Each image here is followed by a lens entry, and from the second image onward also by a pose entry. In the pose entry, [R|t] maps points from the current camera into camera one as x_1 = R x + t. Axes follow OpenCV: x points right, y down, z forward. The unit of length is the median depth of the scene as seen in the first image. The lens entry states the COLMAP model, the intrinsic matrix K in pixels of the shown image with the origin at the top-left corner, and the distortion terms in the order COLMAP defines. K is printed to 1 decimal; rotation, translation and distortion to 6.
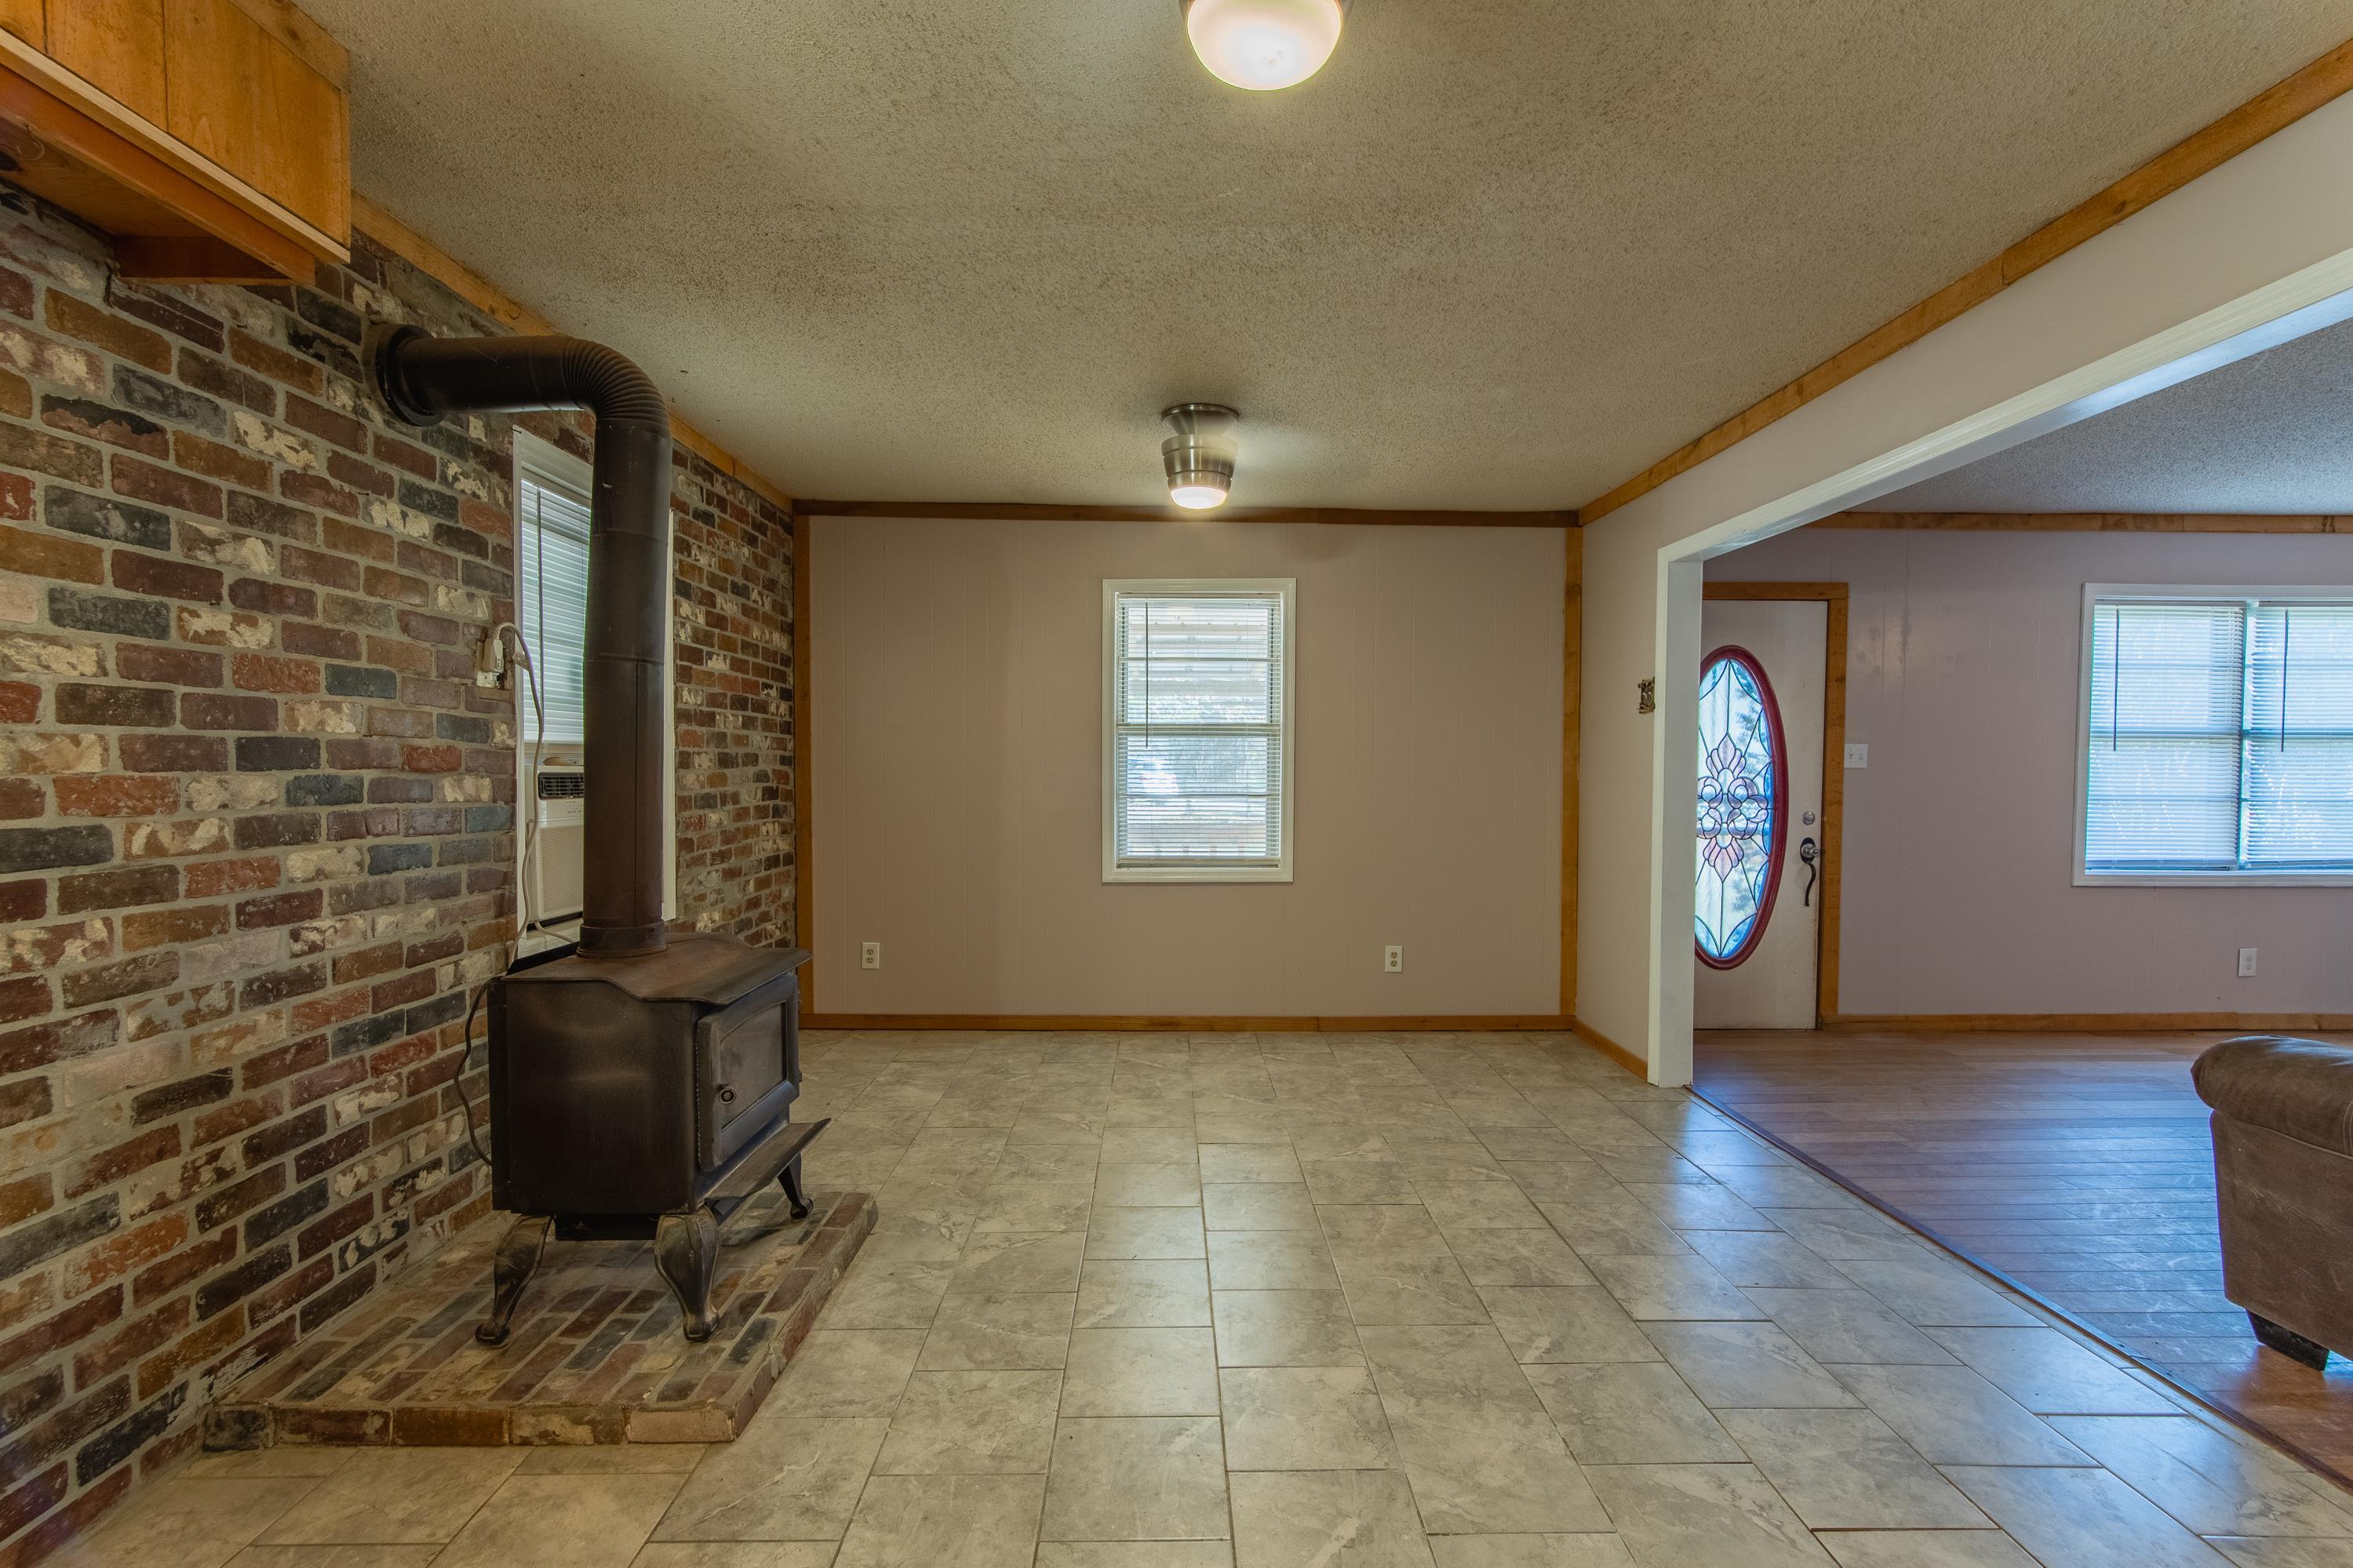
lens RADIAL K [[1041.8, 0, 1197.8], [0, 1041.8, 795.7], [0, 0, 1]] dist [-0.009286, 0.005221]
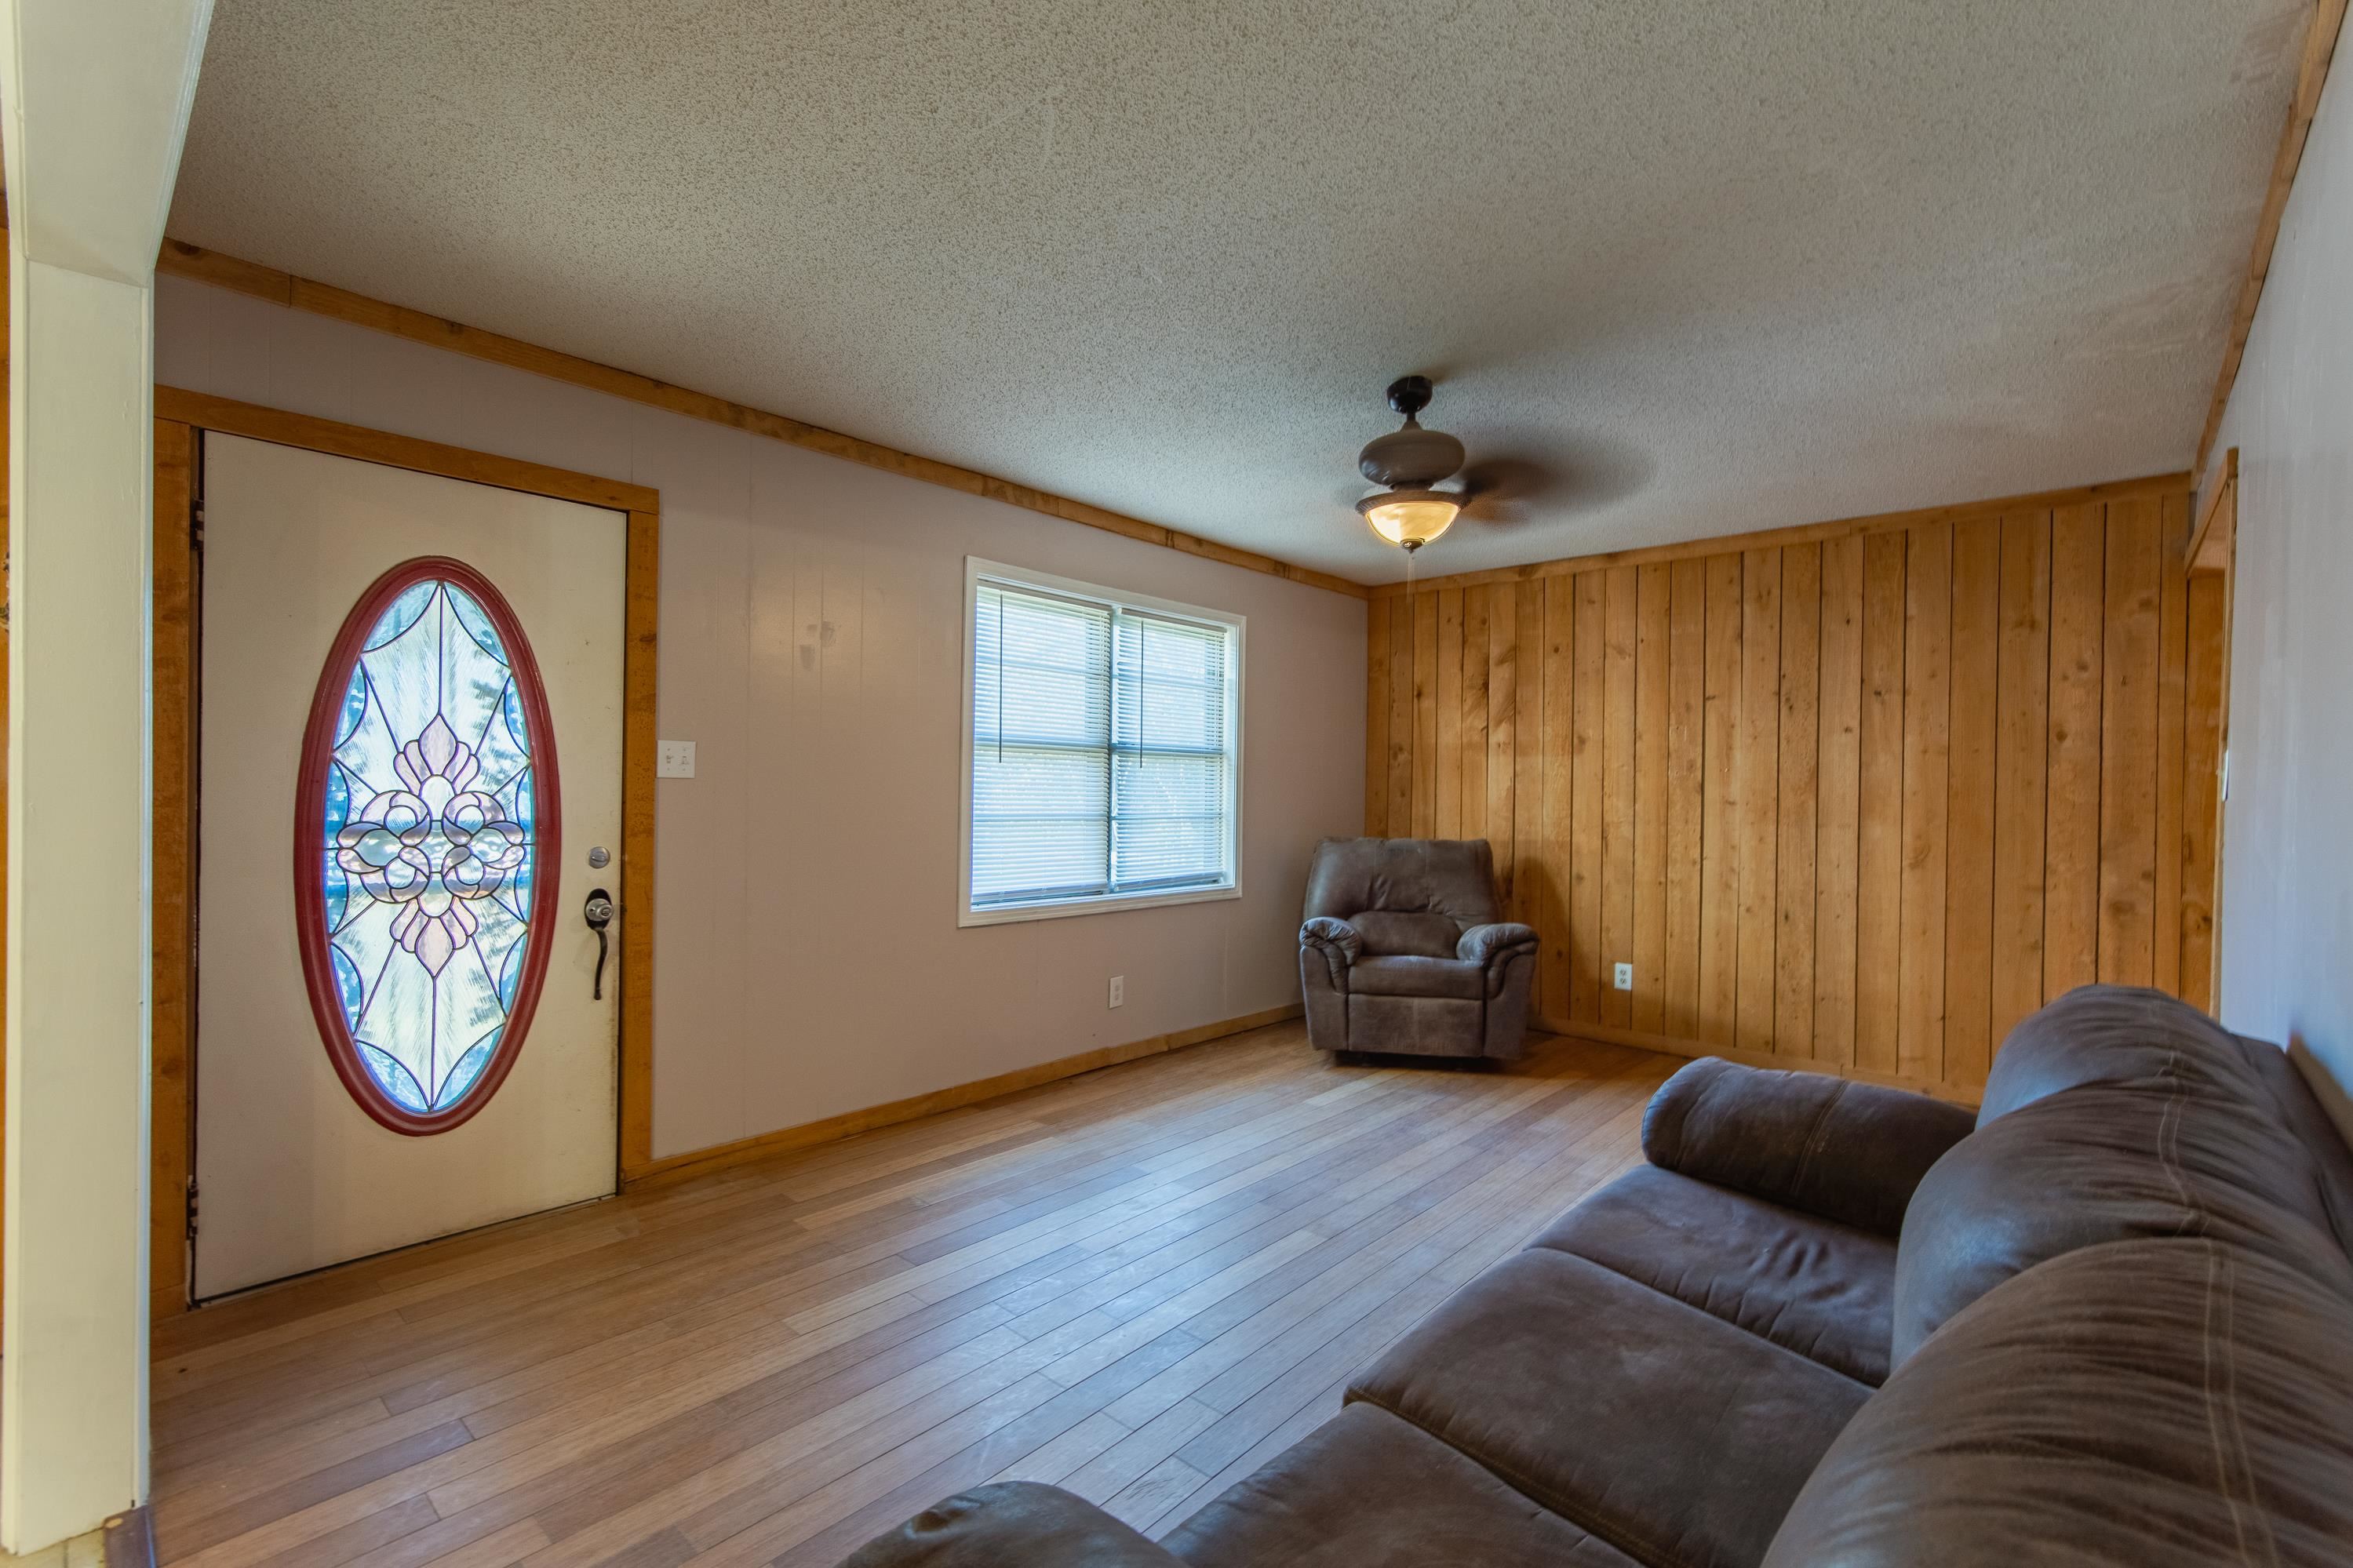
lens RADIAL K [[1050.8, 0, 1182.5], [0, 1050.8, 795.2], [0, 0, 1]] dist [-0.001389, 0.001572]
pose [[0.678956, 0.002459, 0.734175, 0.549193], [0.010008, 0.999870, -0.012604, -0.006366], [-0.734111, 0.015905, 0.678843, 0.479302]]
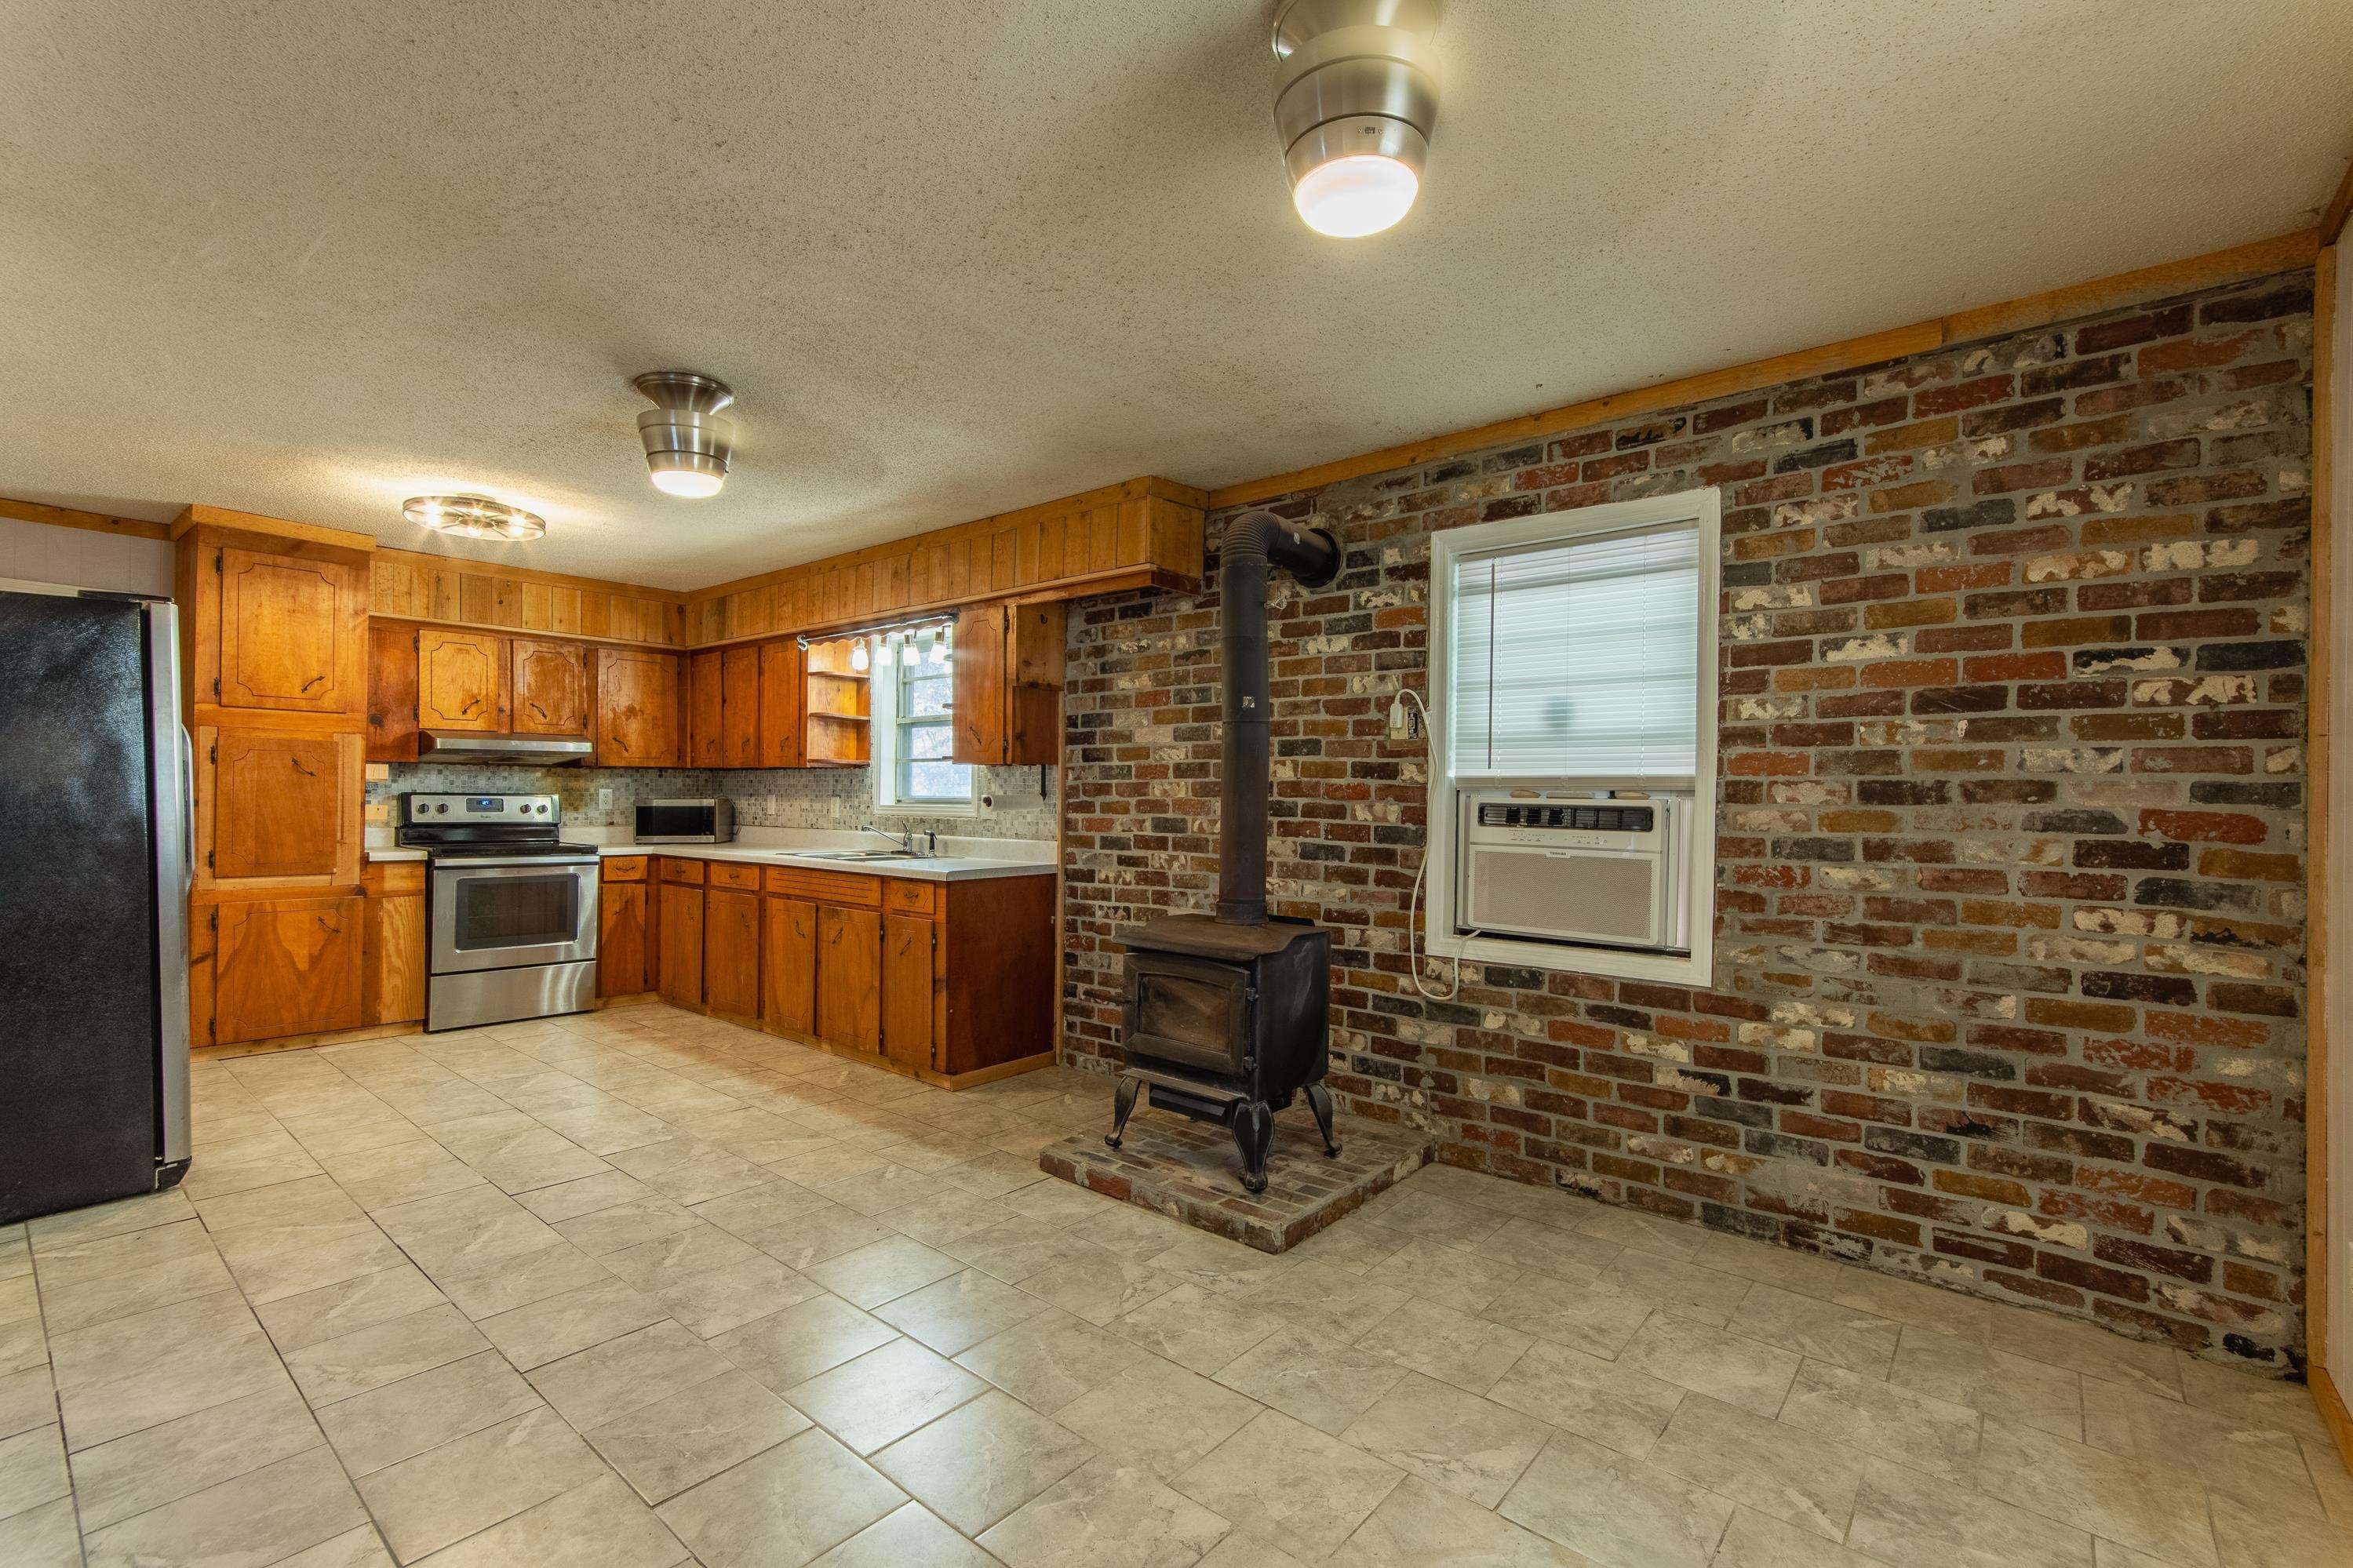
lens RADIAL K [[1031.2, 0, 1165.9], [0, 1031.2, 796.3], [0, 0, 1]] dist [0.000822, 0.001120]
pose [[-0.677111, -0.011022, -0.735798, 0.415757], [-0.034165, 0.999280, 0.016471, -0.032625], [0.735087, 0.036292, -0.677001, 1.349334]]
